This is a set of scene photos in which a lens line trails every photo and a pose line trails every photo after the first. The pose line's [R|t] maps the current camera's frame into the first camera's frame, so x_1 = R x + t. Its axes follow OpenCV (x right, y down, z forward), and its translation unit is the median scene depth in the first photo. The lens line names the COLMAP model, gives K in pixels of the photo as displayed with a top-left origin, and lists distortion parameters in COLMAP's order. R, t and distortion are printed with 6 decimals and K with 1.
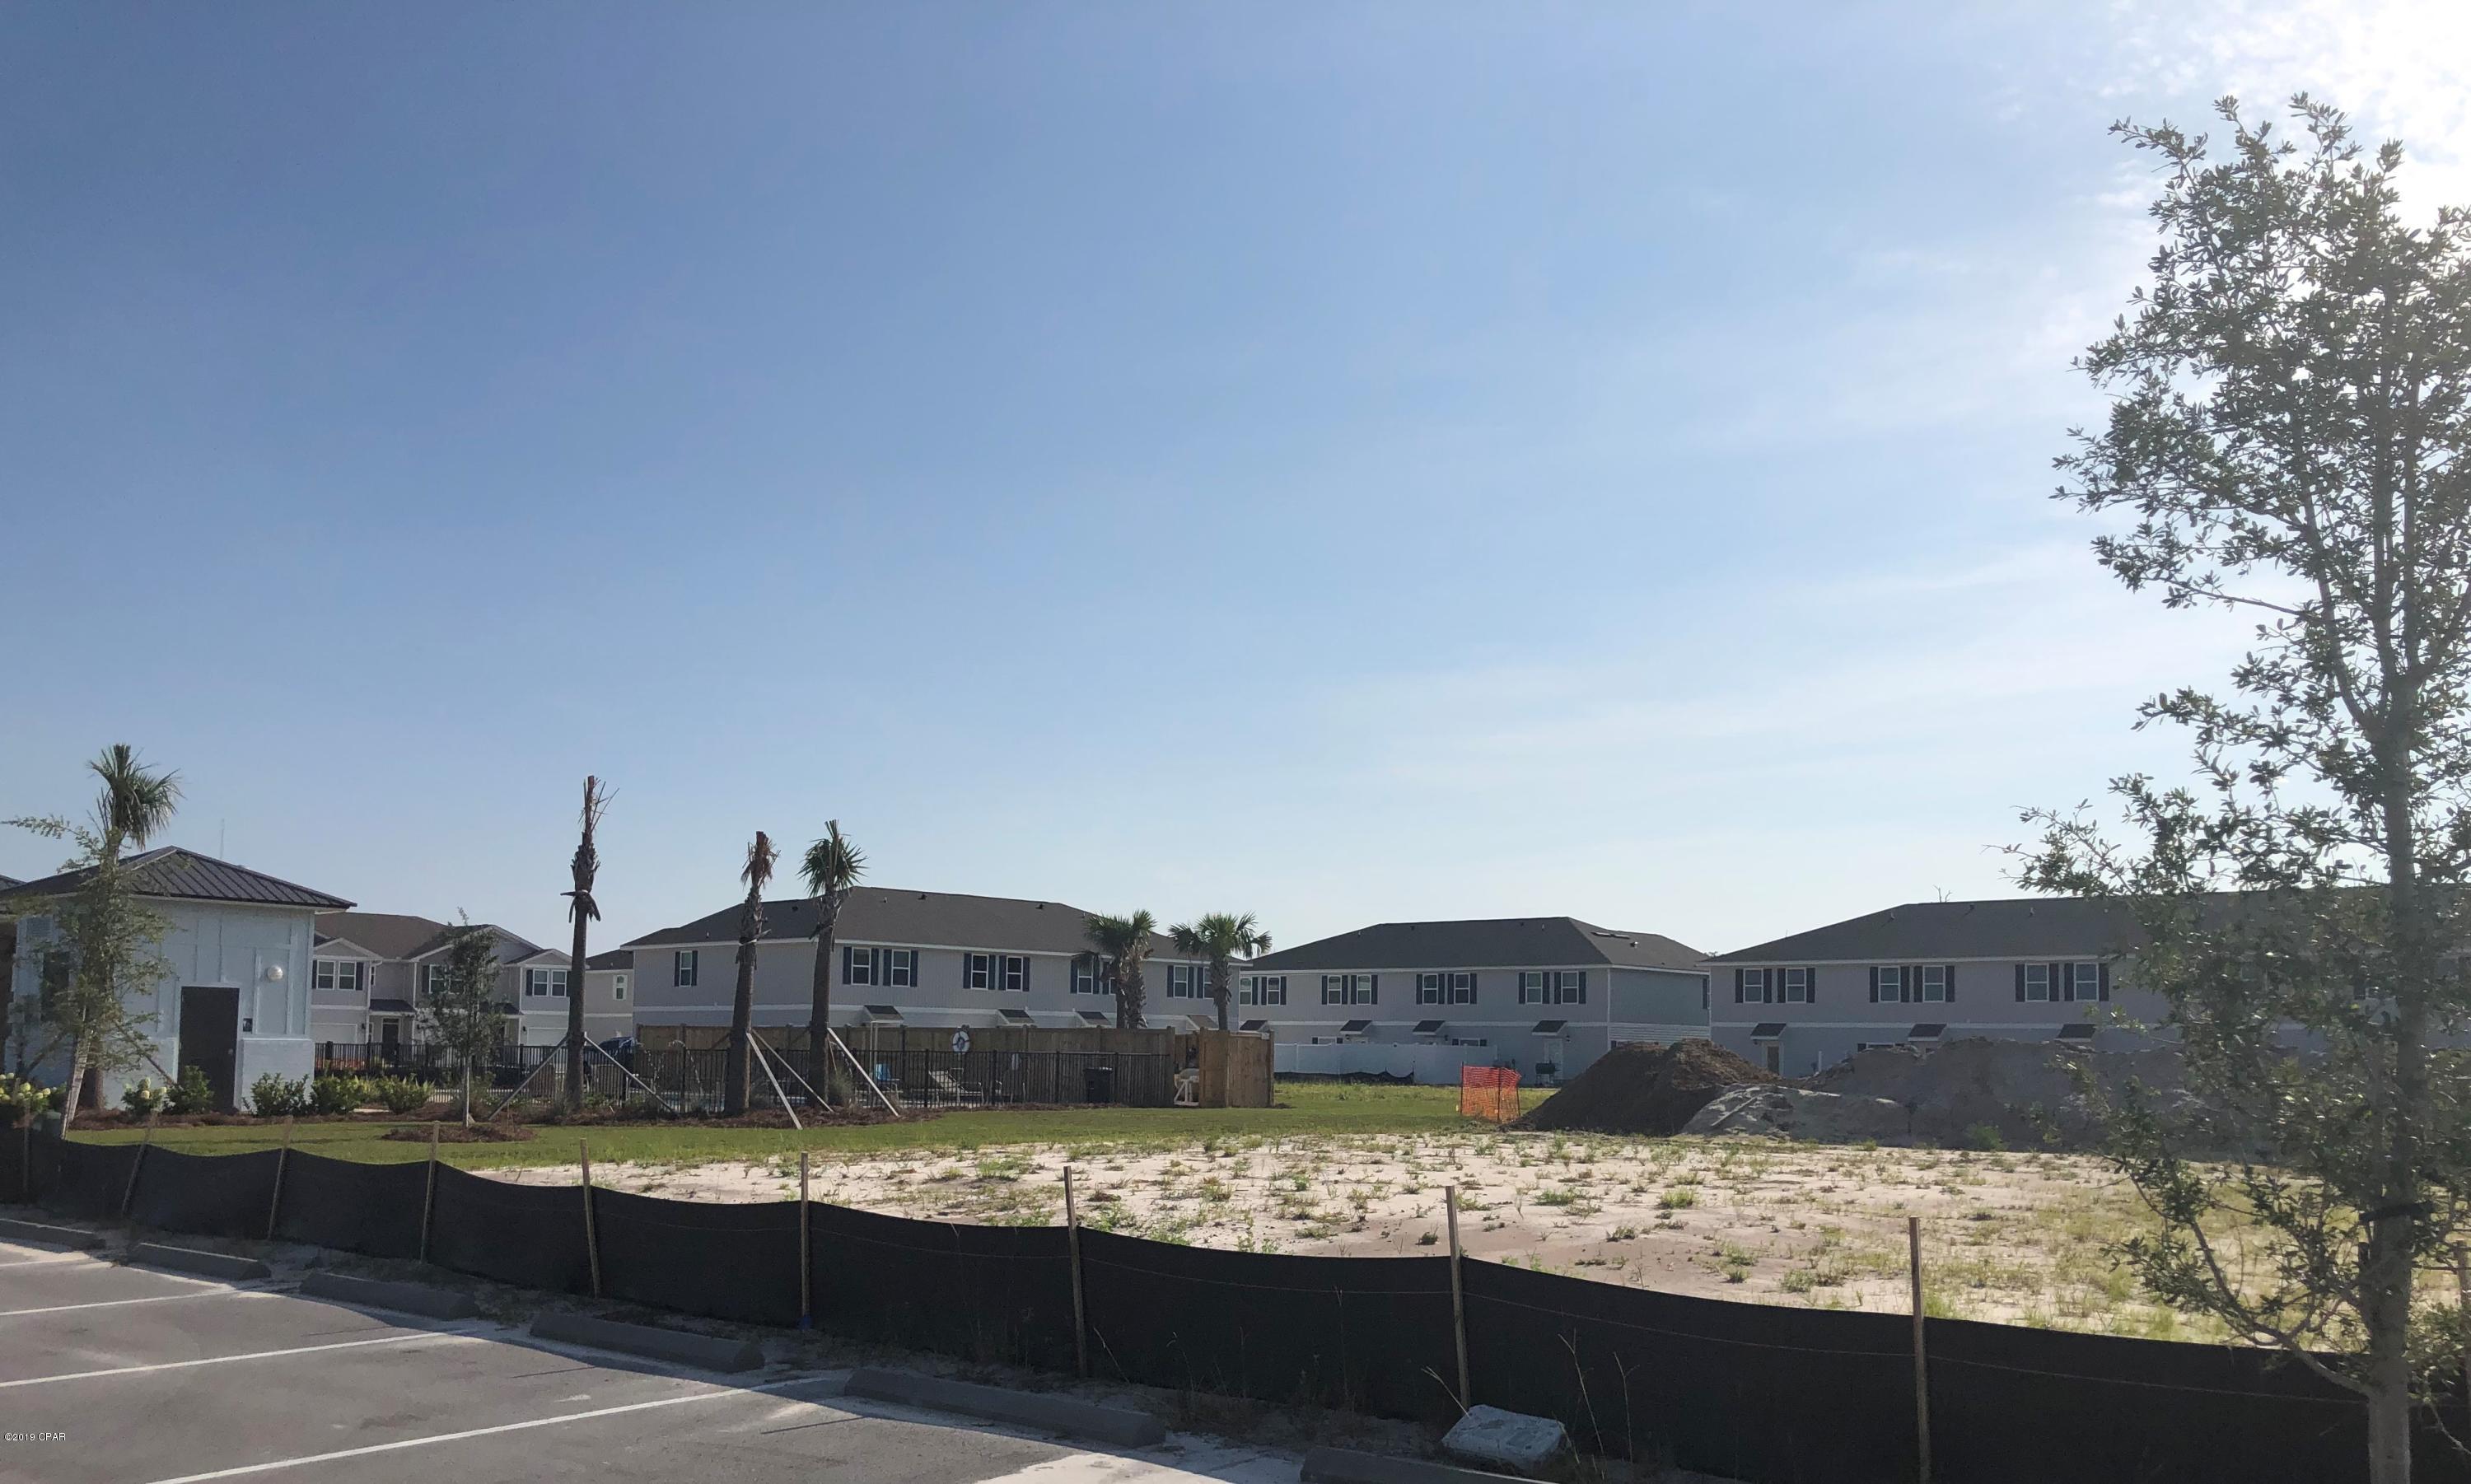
lens RADIAL K [[2025.1, 0, 1235.5], [0, 2025.1, 742.0], [0, 0, 1]] dist [0.064477, -0.001588]
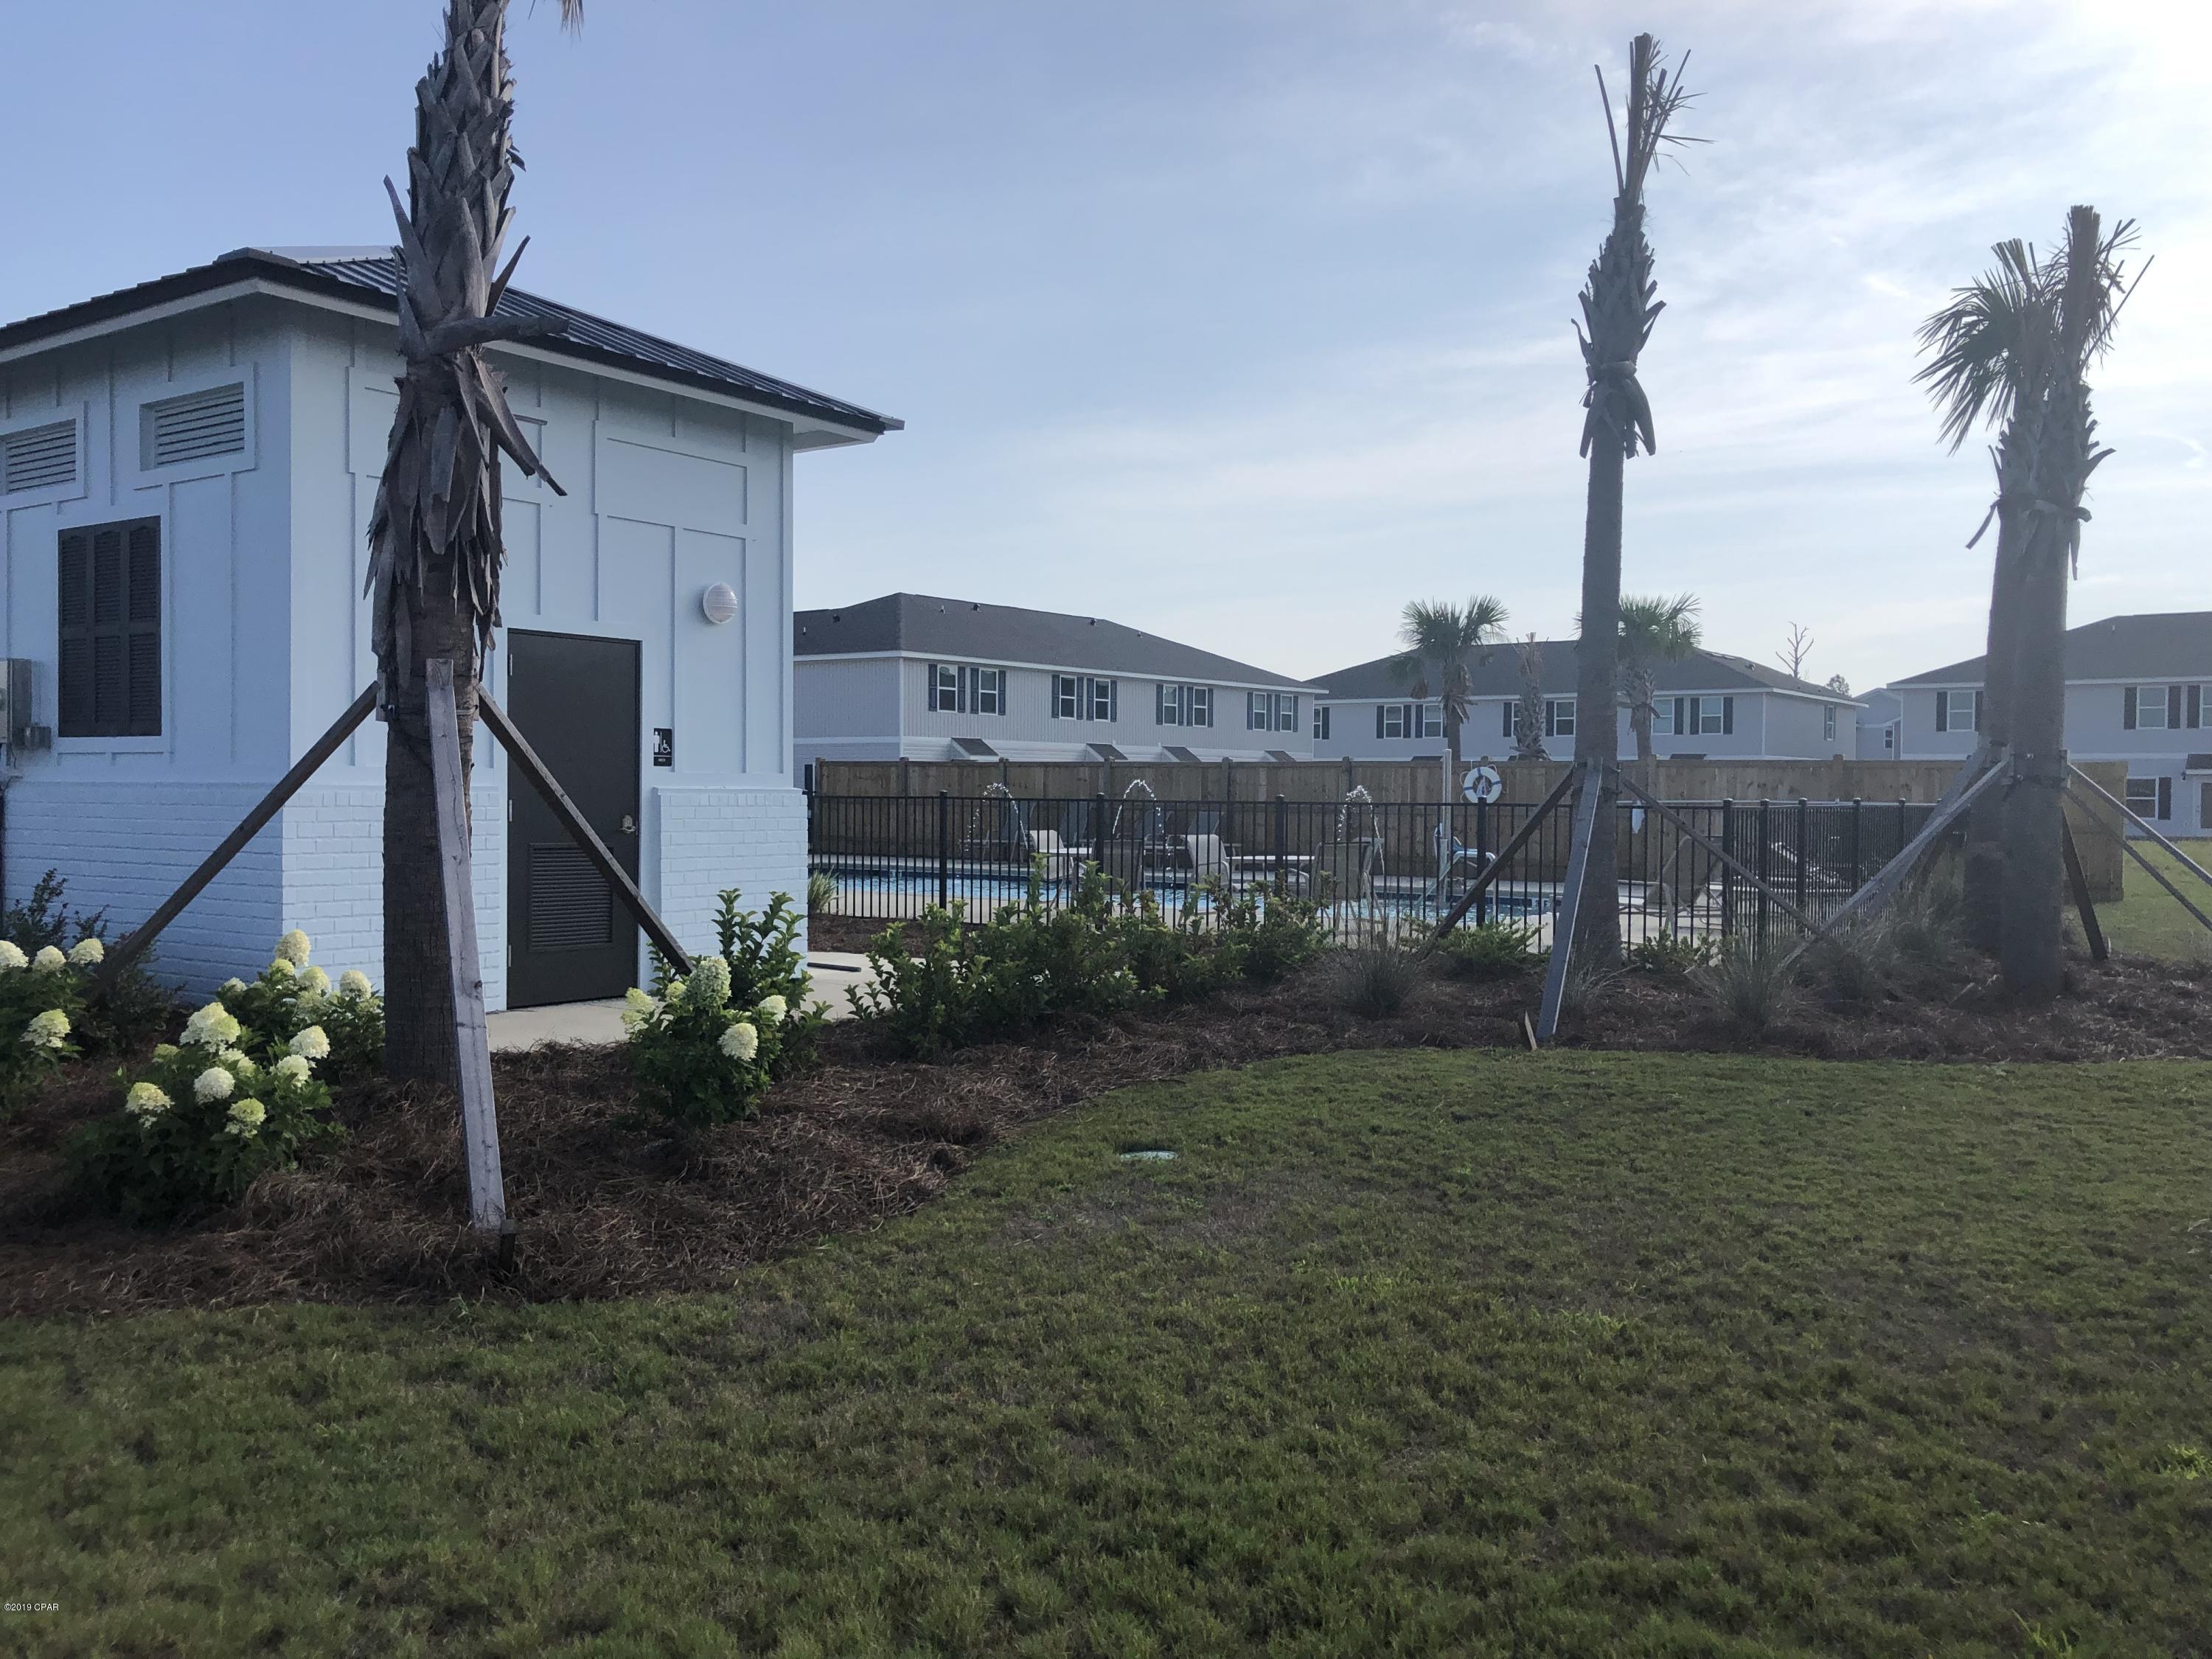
lens RADIAL K [[1826.9, 0, 1107.8], [0, 1826.9, 808.2], [0, 0, 1]] dist [0.007718, 0.007563]
pose [[0.996814, -0.005803, 0.079552, -0.175587], [-0.007213, 0.986705, 0.162359, 0.039293], [-0.079436, -0.162415, 0.983520, 0.278825]]
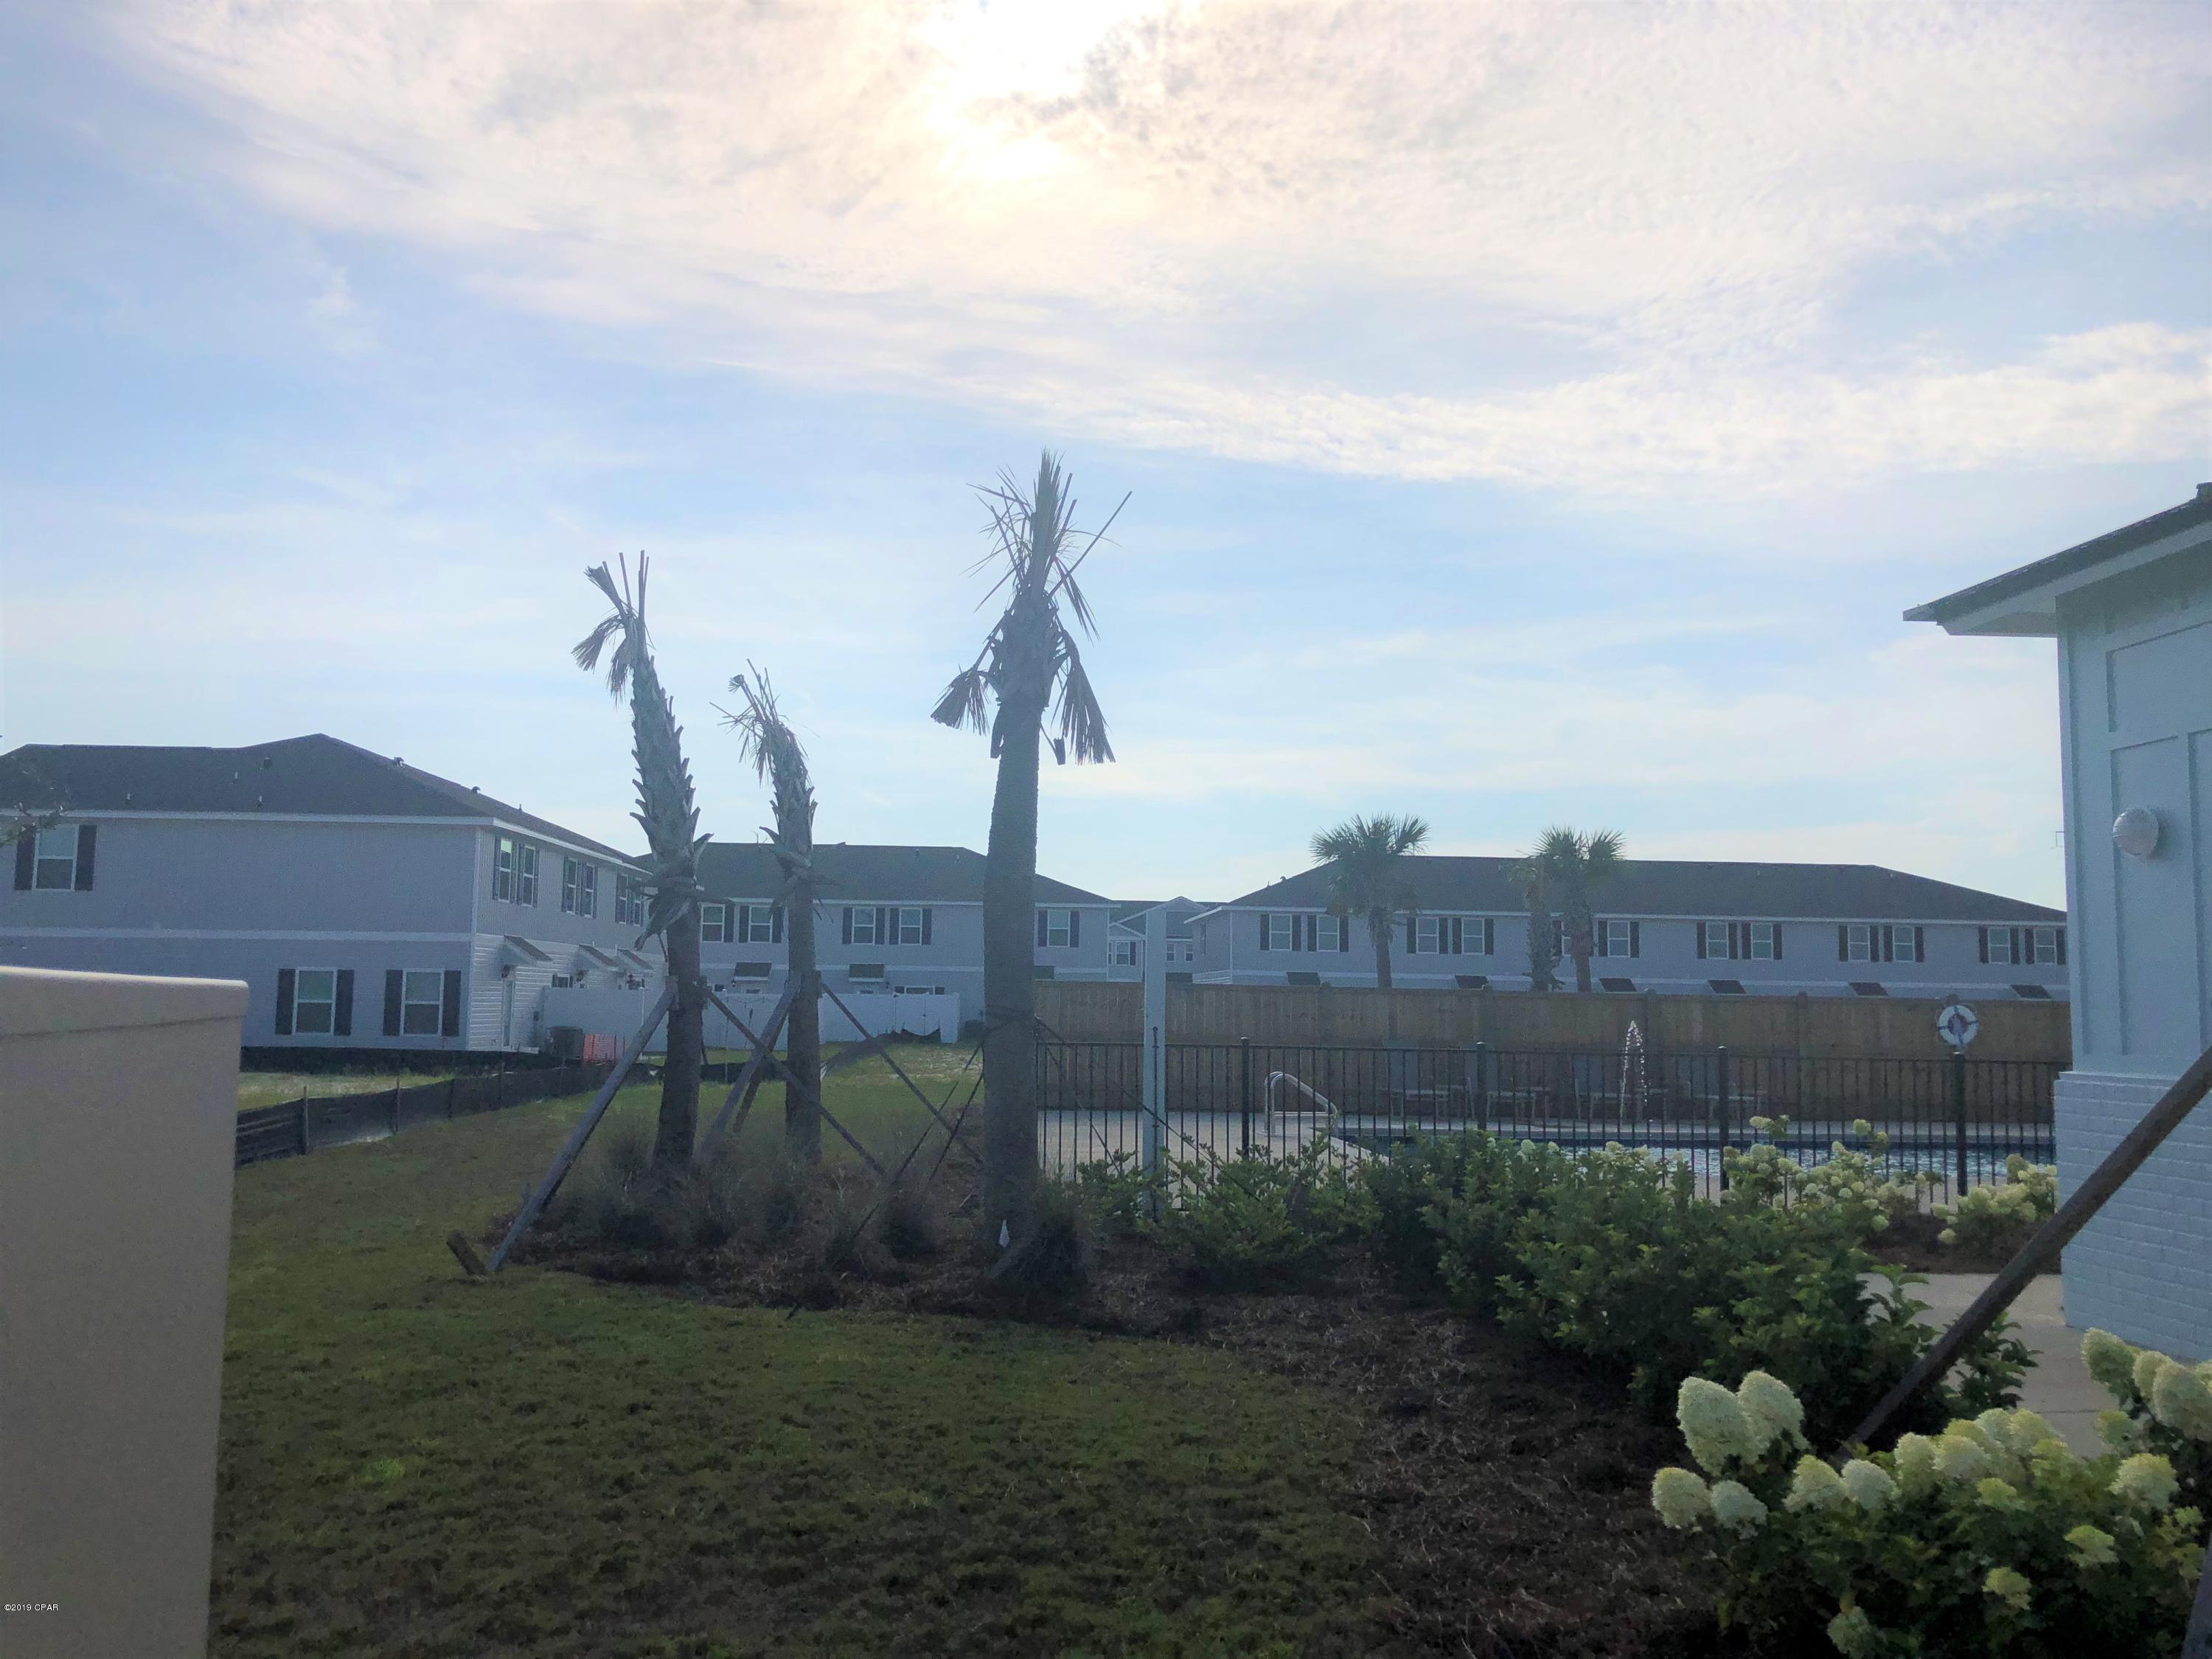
lens RADIAL K [[1823.9, 0, 1118.1], [0, 1823.9, 797.2], [0, 0, 1]] dist [0.019478, -0.018972]
pose [[0.719452, 0.076170, 0.690353, -0.413520], [-0.111958, 0.993688, 0.007038, 0.062237], [-0.685459, -0.082354, 0.723439, 0.465764]]
